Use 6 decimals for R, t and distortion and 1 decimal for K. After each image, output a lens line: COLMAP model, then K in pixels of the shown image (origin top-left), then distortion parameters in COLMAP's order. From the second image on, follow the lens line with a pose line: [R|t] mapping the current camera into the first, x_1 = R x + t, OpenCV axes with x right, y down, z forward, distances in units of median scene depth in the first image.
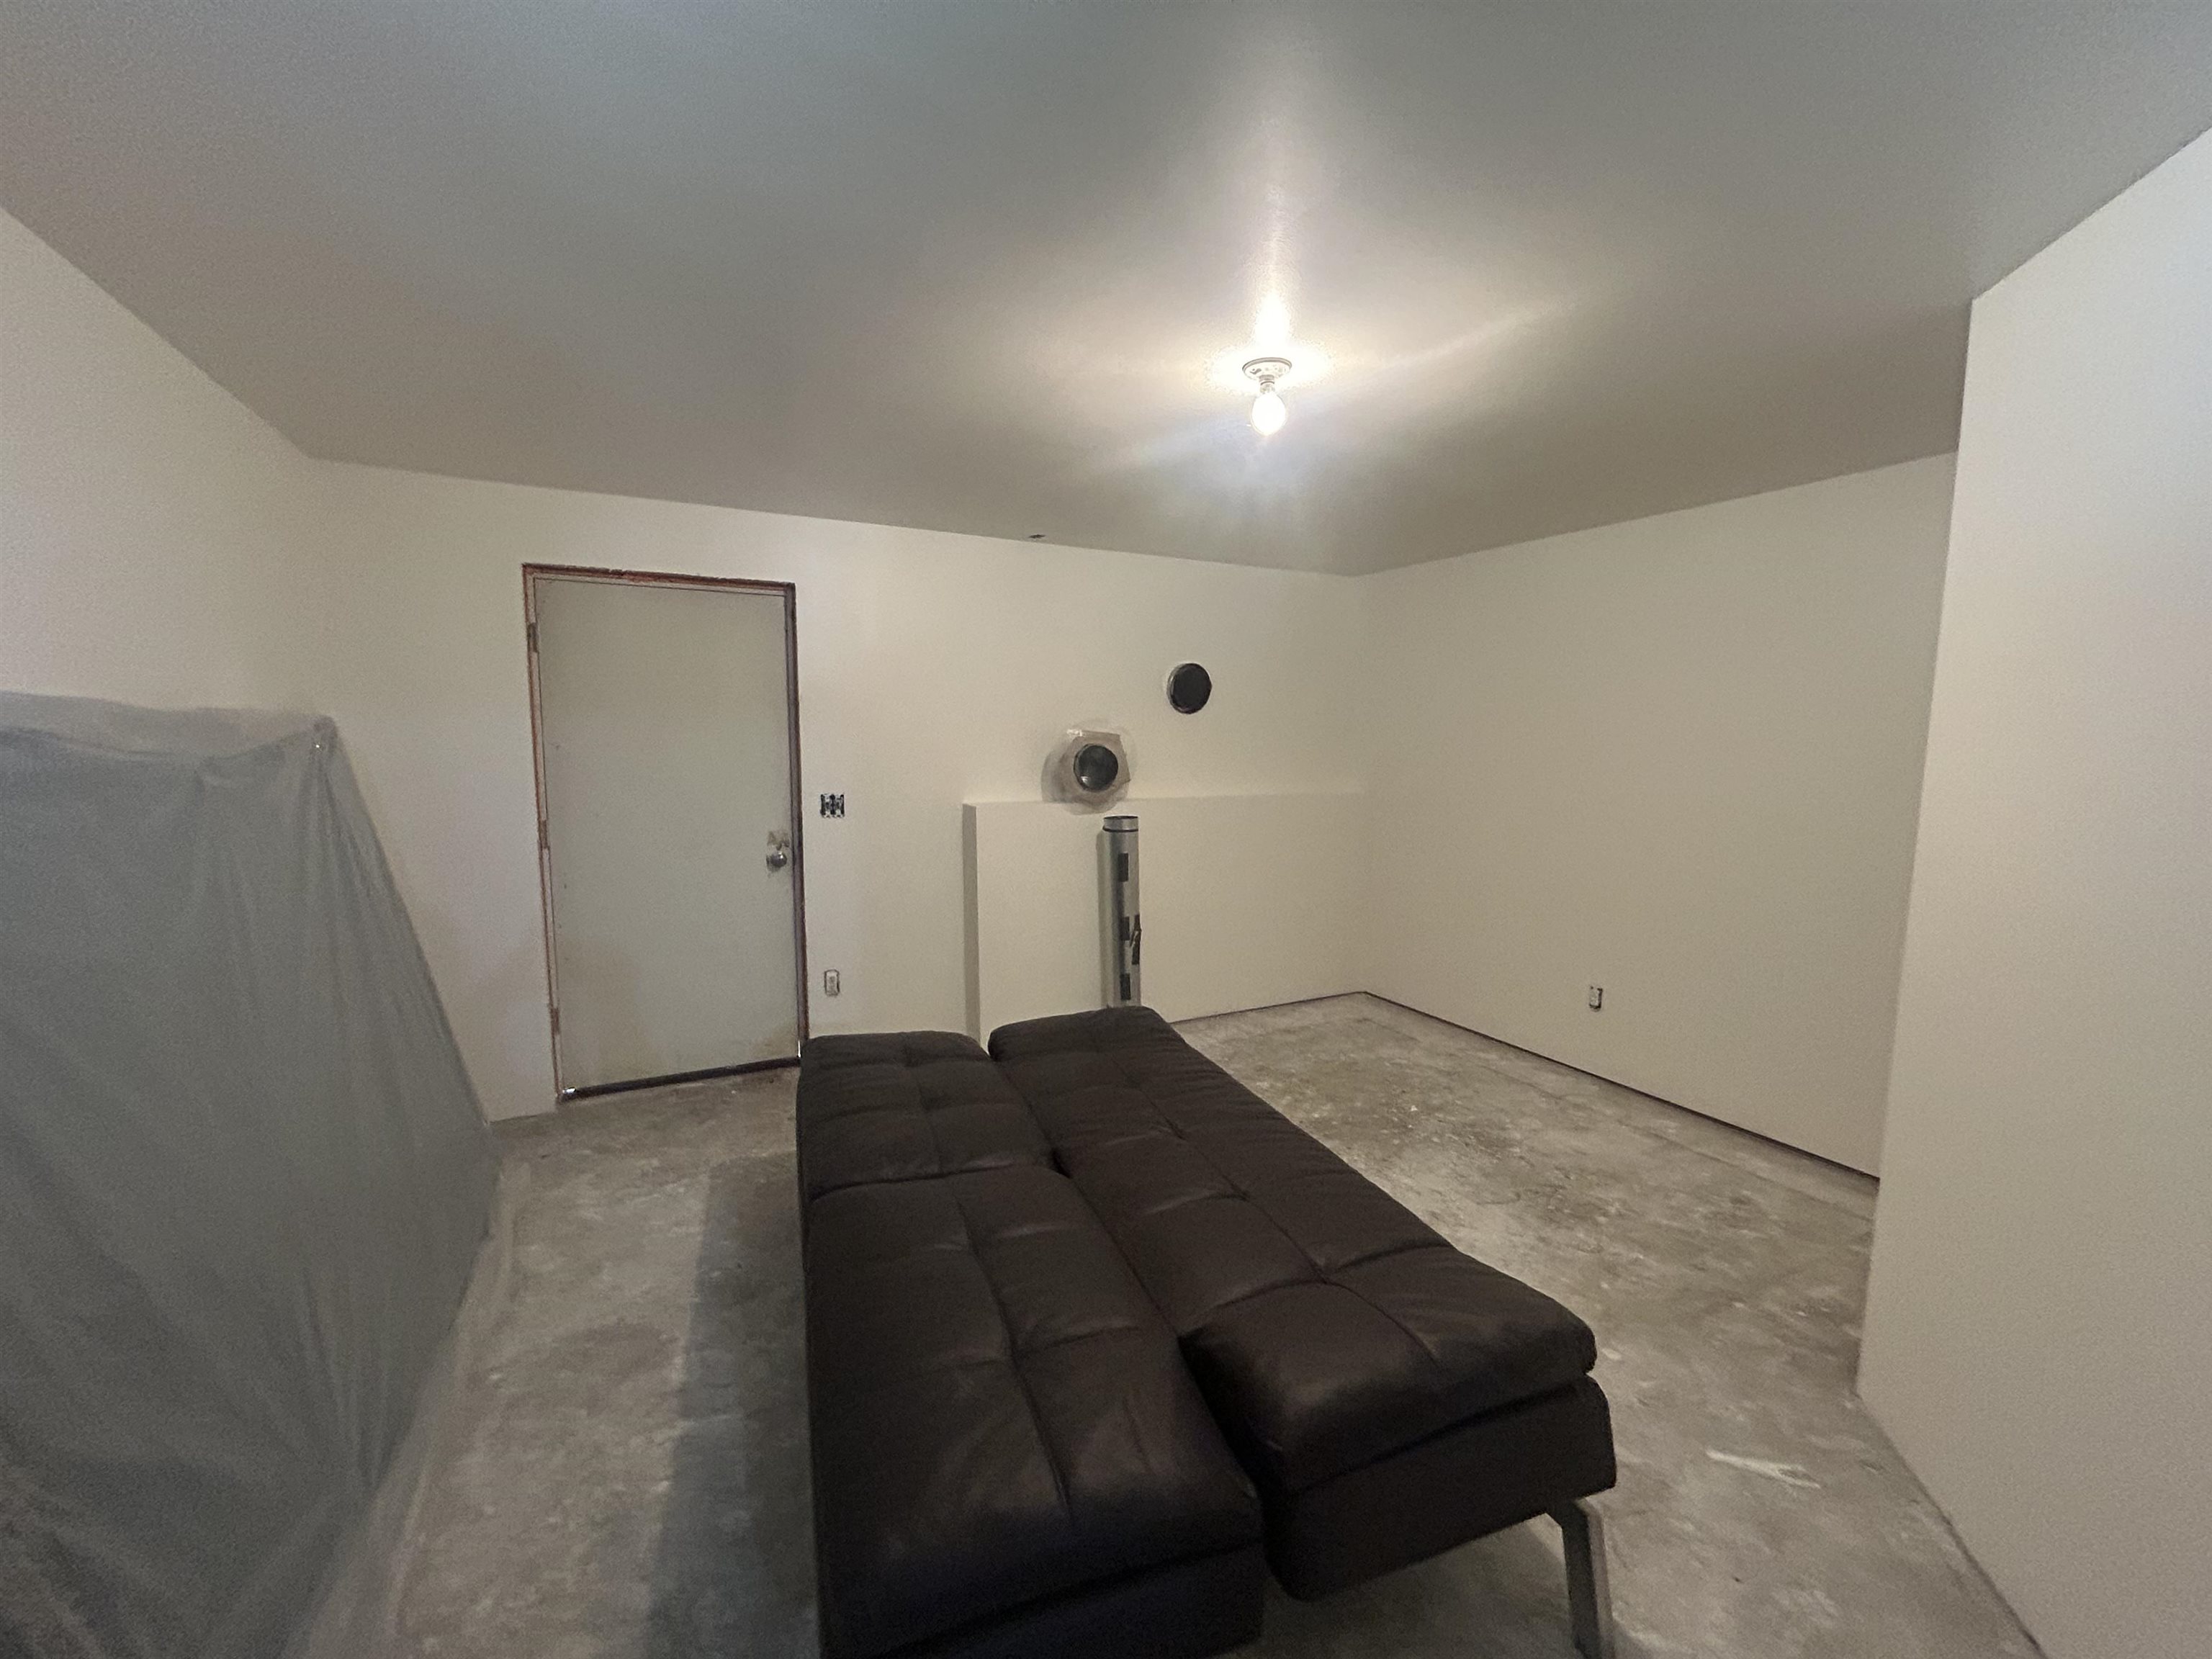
lens RADIAL K [[900.0, 0, 1086.4], [0, 900.0, 830.7], [0, 0, 1]] dist [-0.003585, -0.000297]
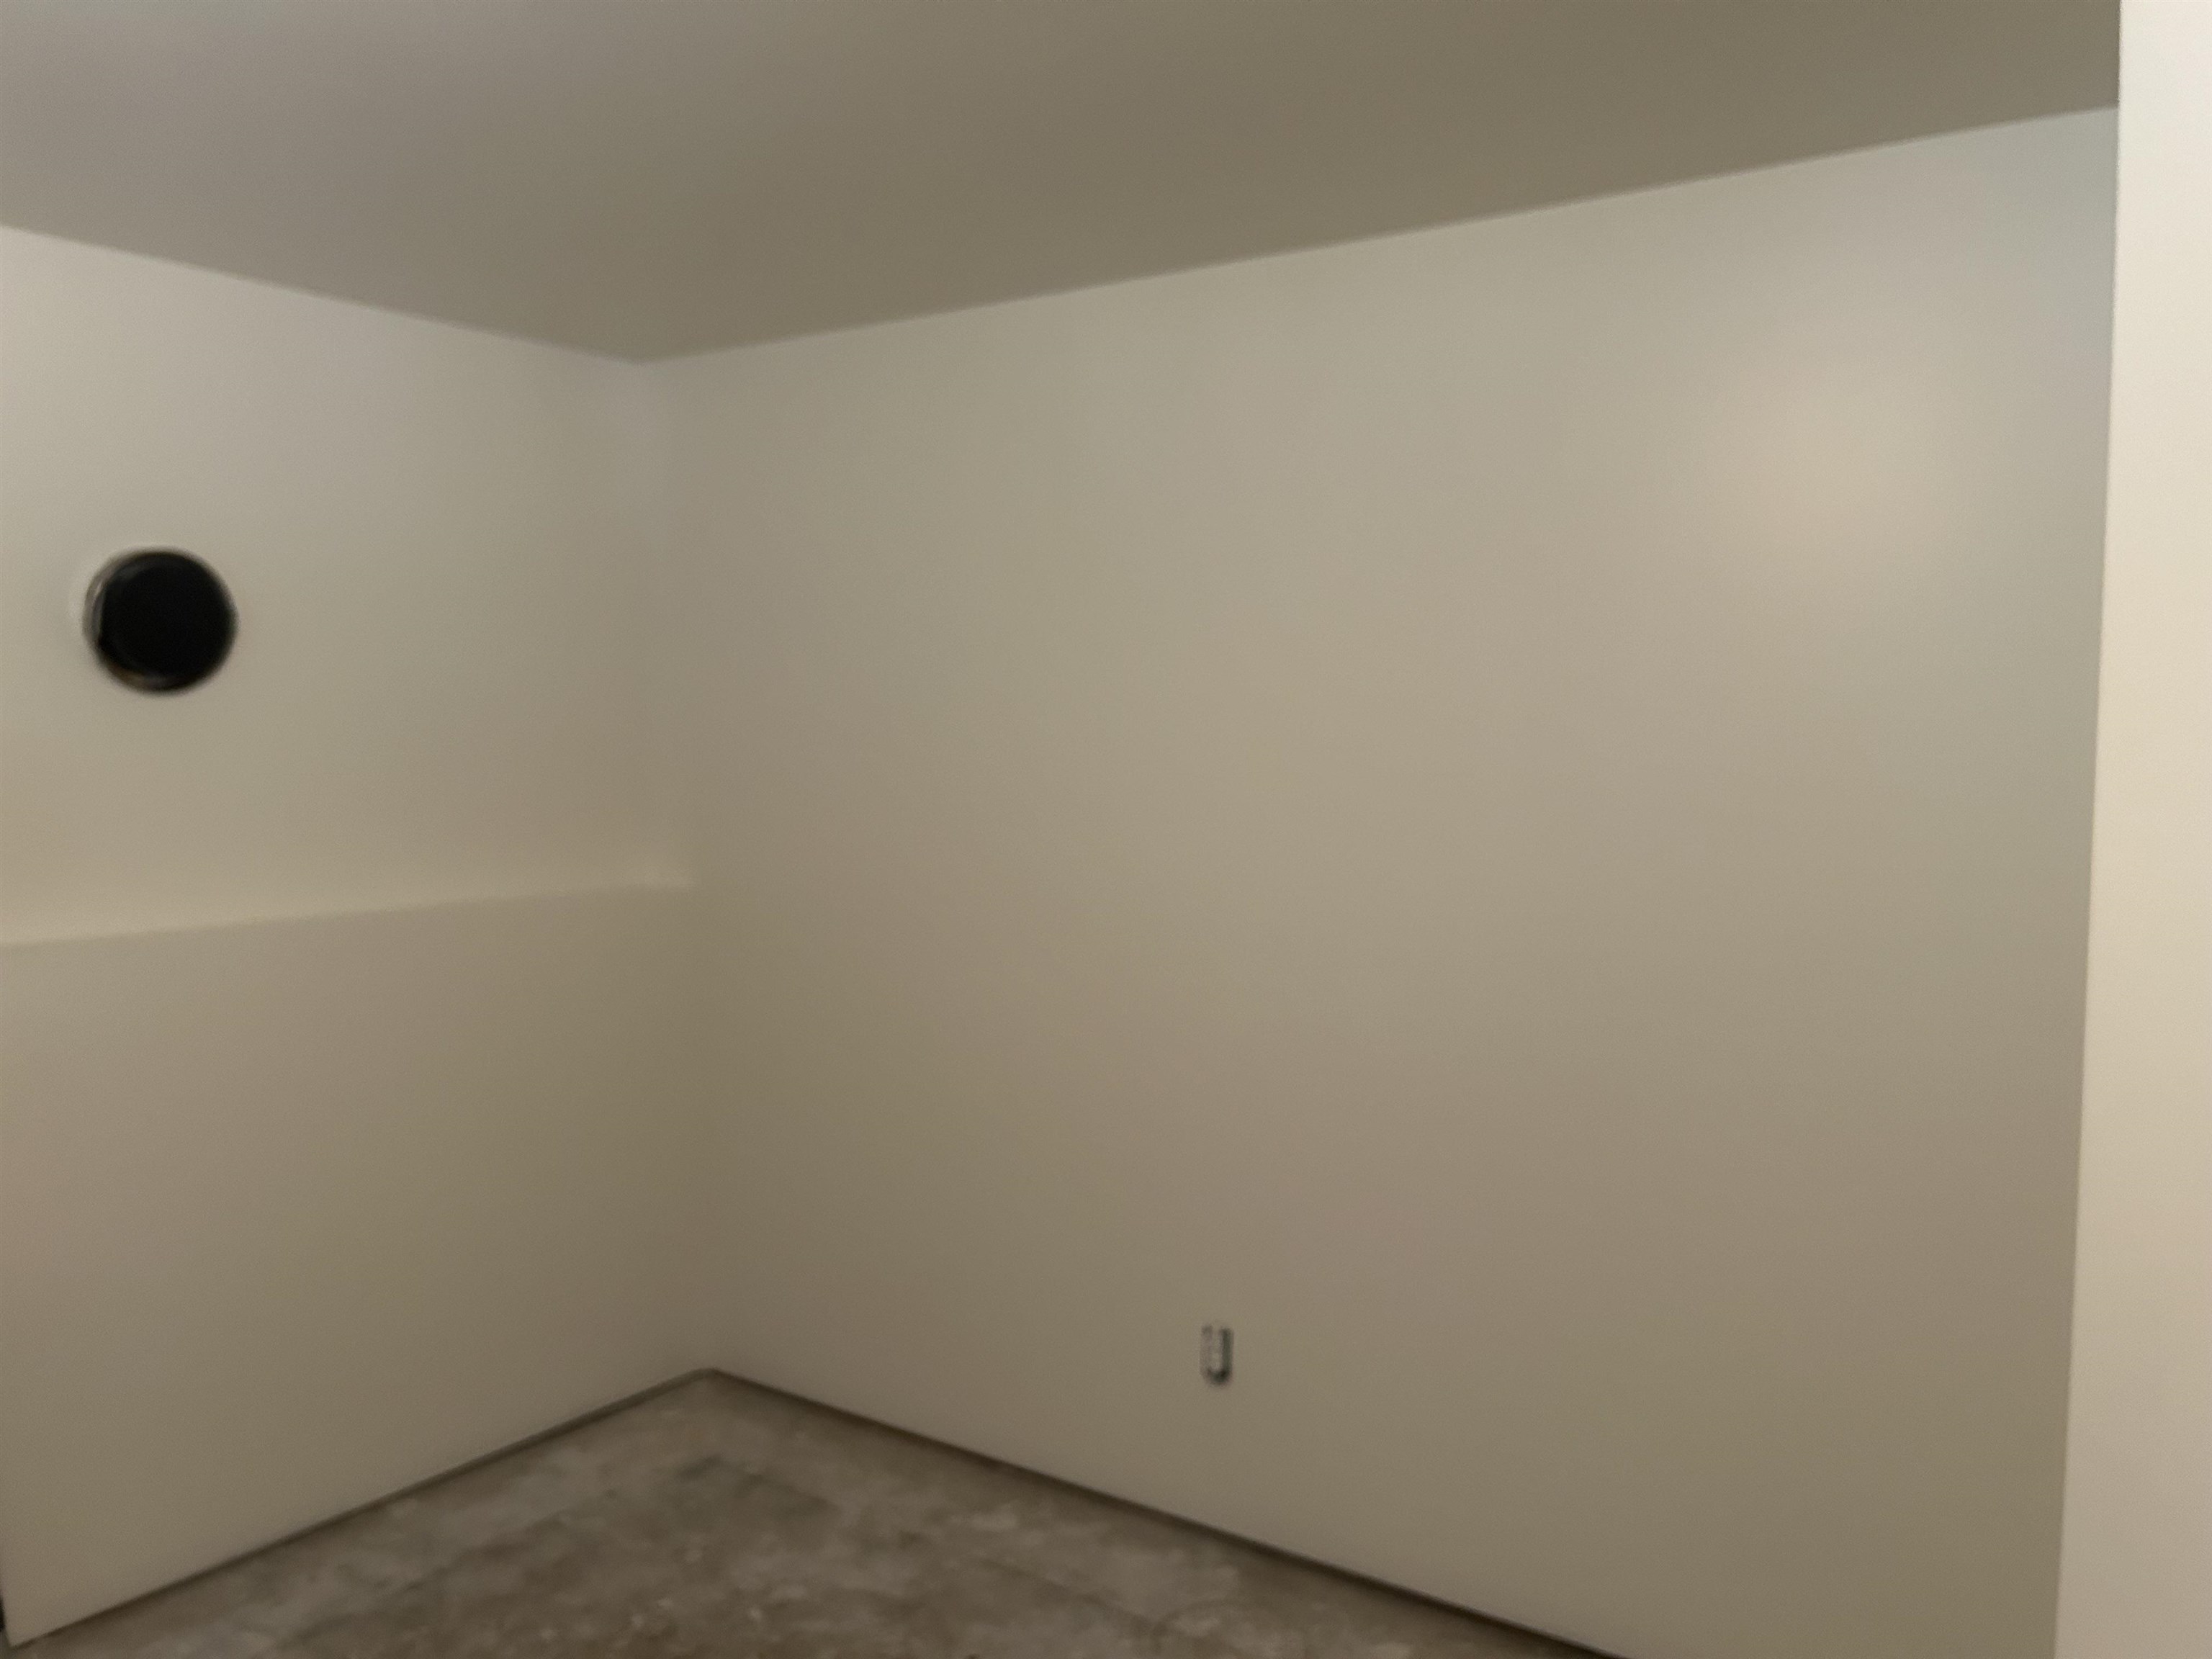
lens RADIAL K [[1672.9, 0, 1103.5], [0, 1672.9, 832.0], [0, 0, 1]] dist [0.055526, -0.057879]
pose [[0.876037, -0.032940, 0.481118, 0.126483], [0.059242, 0.997459, -0.039578, -0.030465], [-0.478592, 0.063174, 0.875762, 0.274552]]
